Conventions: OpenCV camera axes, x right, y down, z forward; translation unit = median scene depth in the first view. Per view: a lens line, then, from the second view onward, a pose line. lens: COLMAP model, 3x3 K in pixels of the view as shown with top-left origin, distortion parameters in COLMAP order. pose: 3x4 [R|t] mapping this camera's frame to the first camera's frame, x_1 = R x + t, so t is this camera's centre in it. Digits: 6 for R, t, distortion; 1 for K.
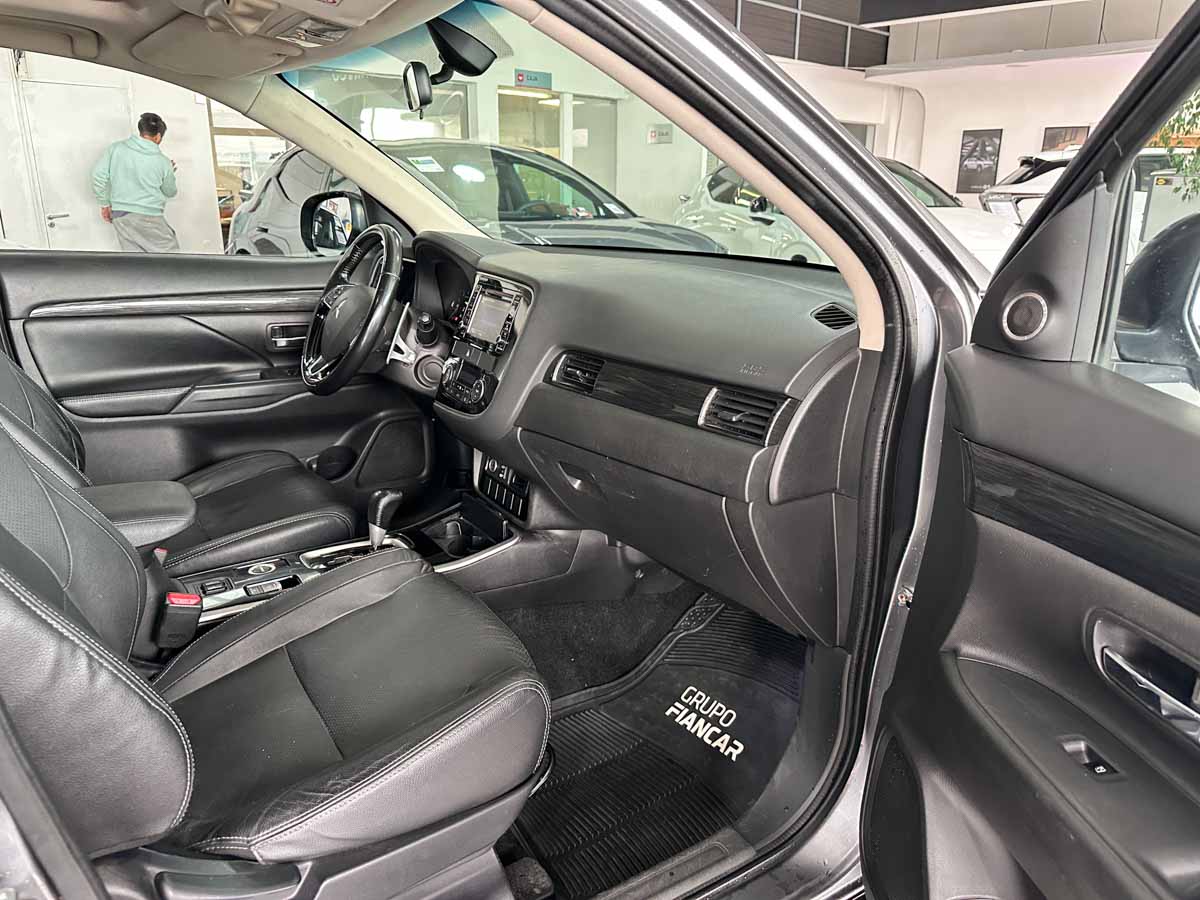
lens RADIAL K [[855.1, 0, 597.4], [0, 855.1, 441.7], [0, 0, 1]] dist [0.078687, -0.097582]
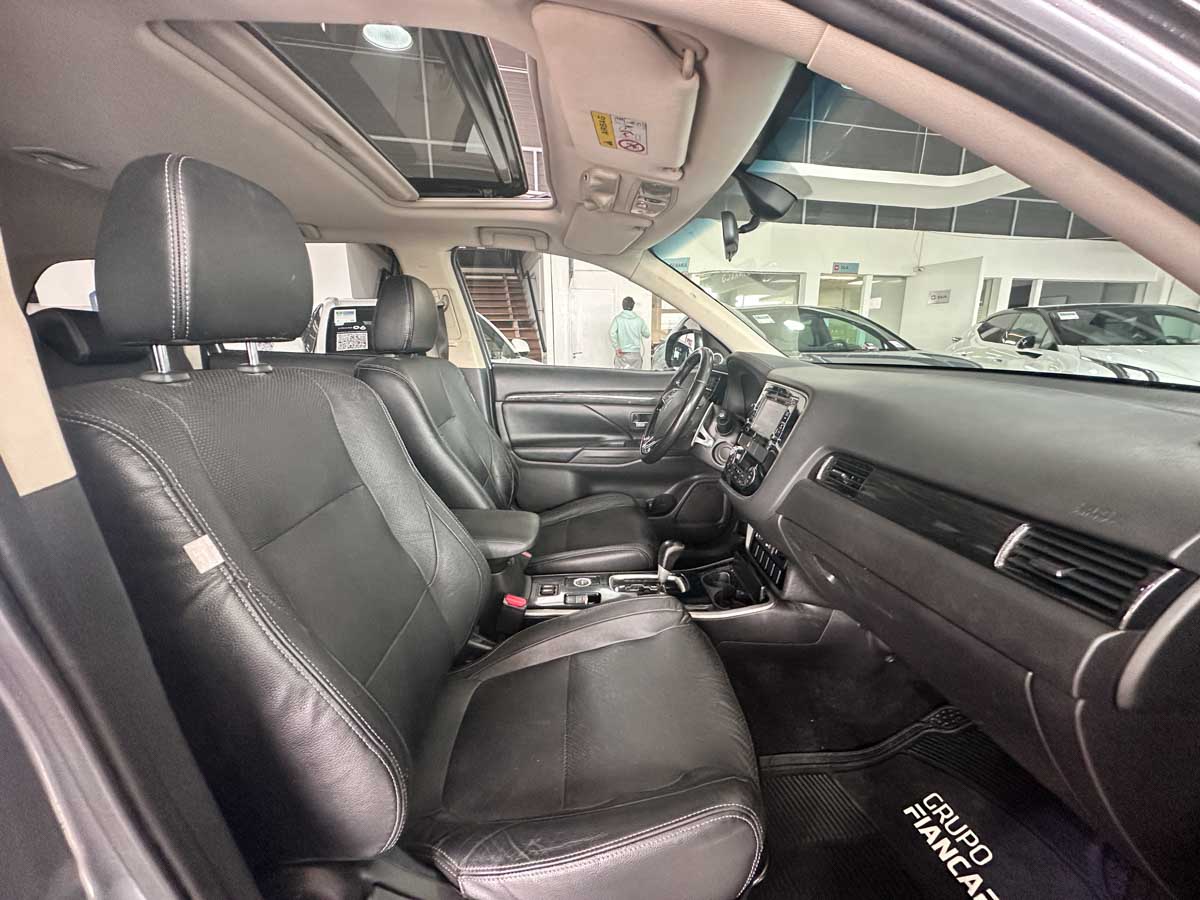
lens RADIAL K [[475.3, 0, 601.6], [0, 475.3, 450.7], [0, 0, 1]] dist [0.002074, -0.000060]
pose [[0.865207, 0.099305, -0.491484, 0.004105], [-0.127789, 0.991496, -0.024628, -0.048212], [0.484858, 0.084114, 0.870539, 0.286680]]
